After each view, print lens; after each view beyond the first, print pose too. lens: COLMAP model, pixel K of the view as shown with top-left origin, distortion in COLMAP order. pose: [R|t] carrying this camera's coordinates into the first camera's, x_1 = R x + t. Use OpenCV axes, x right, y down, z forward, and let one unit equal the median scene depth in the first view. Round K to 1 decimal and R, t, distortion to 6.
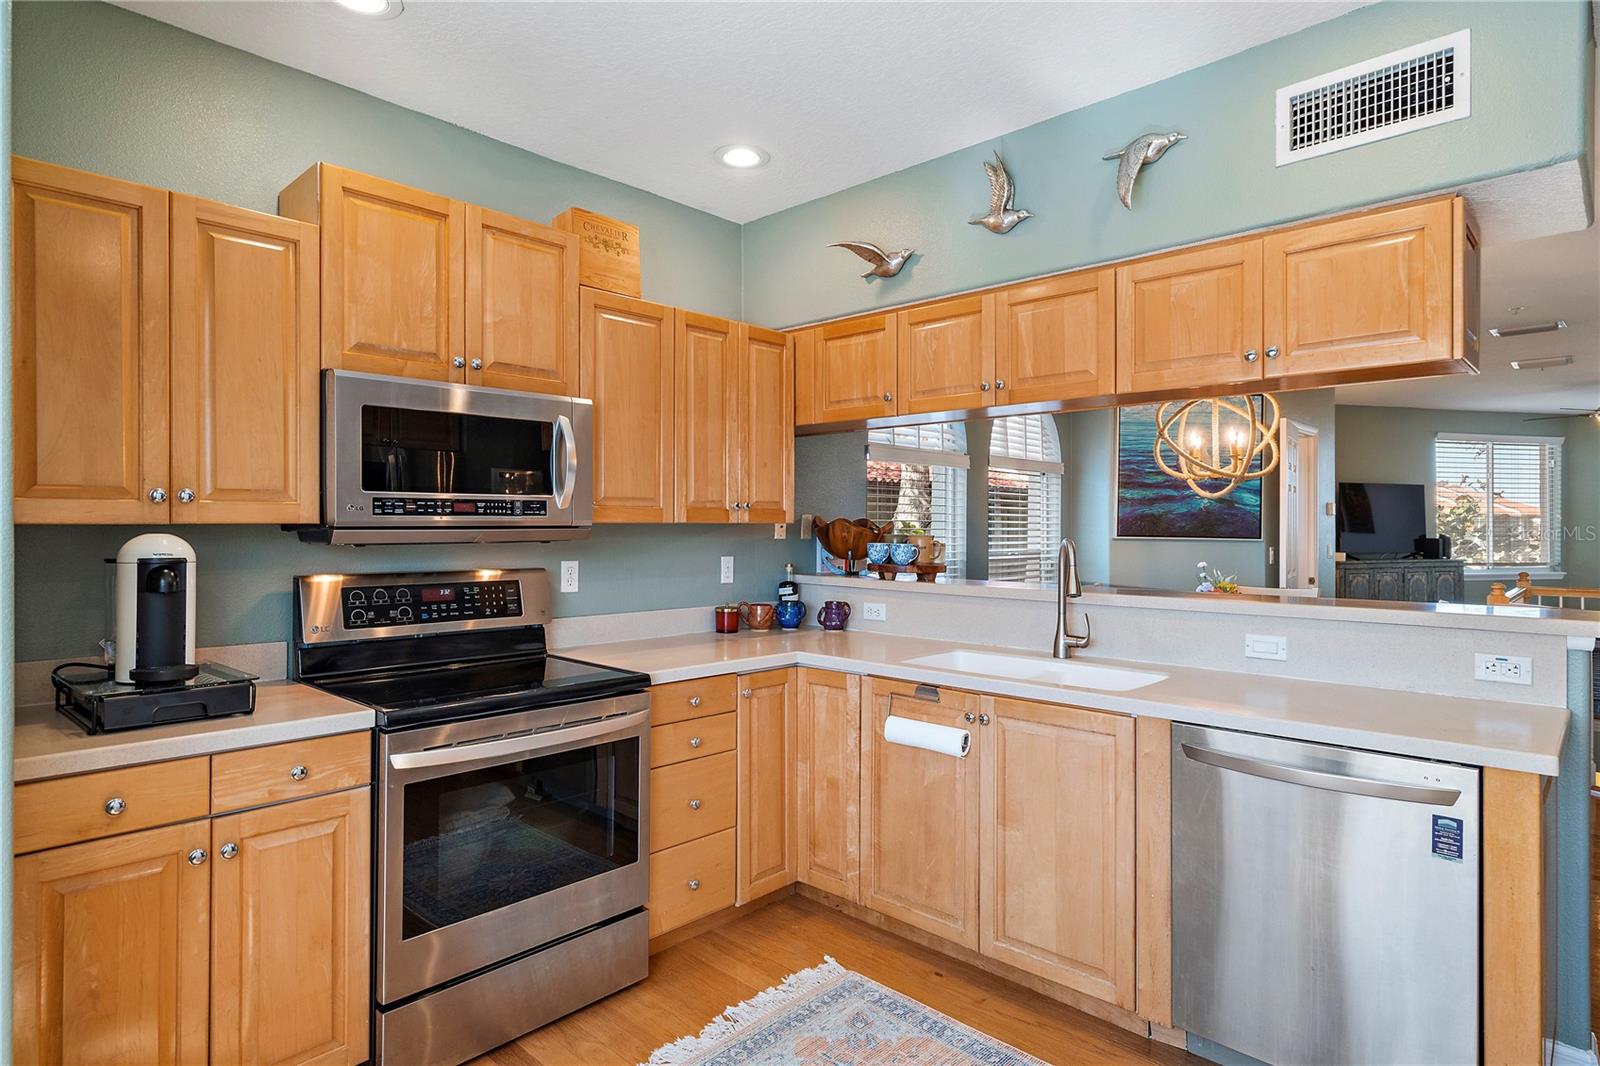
lens RADIAL K [[862.4, 0, 800.5], [0, 862.4, 528.8], [0, 0, 1]] dist [-0.000388, -0.000022]
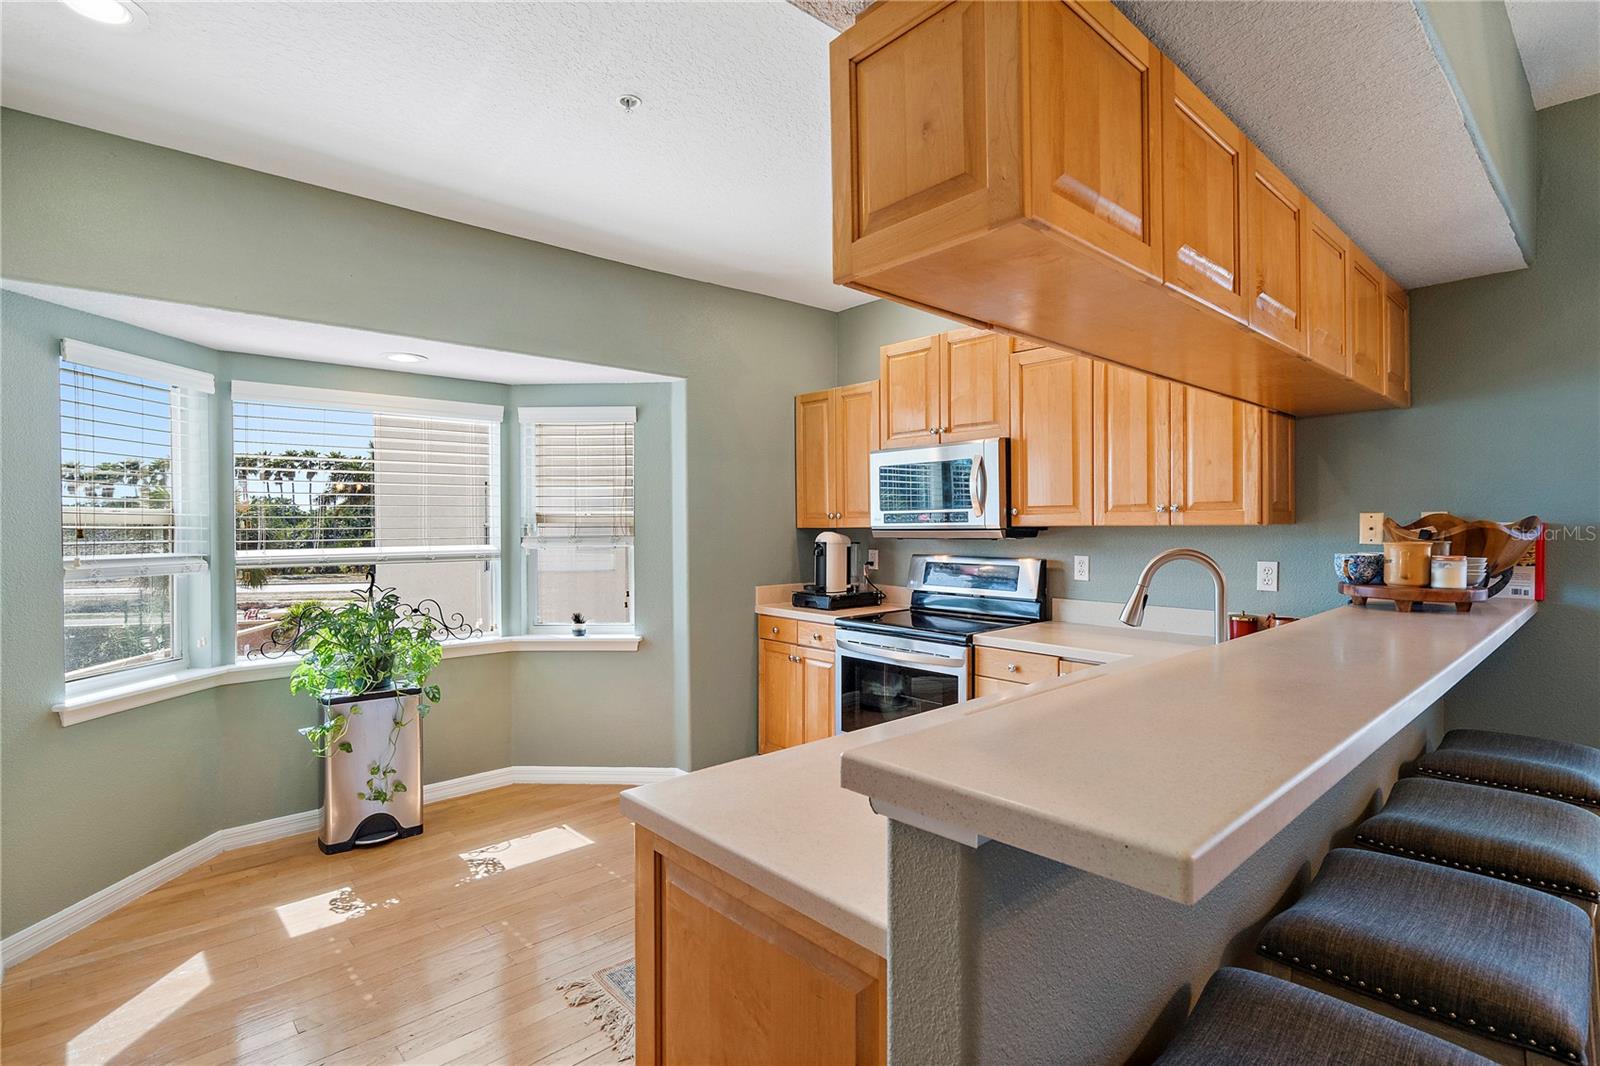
lens RADIAL K [[766.8, 0, 799.6], [0, 766.8, 531.0], [0, 0, 1]] dist [-0.000737, -0.000122]
pose [[-0.078202, 0.001949, -0.996936, 0.893917], [0.000369, 0.999998, 0.001926, -0.001749], [0.996937, -0.000217, -0.078203, 0.678166]]
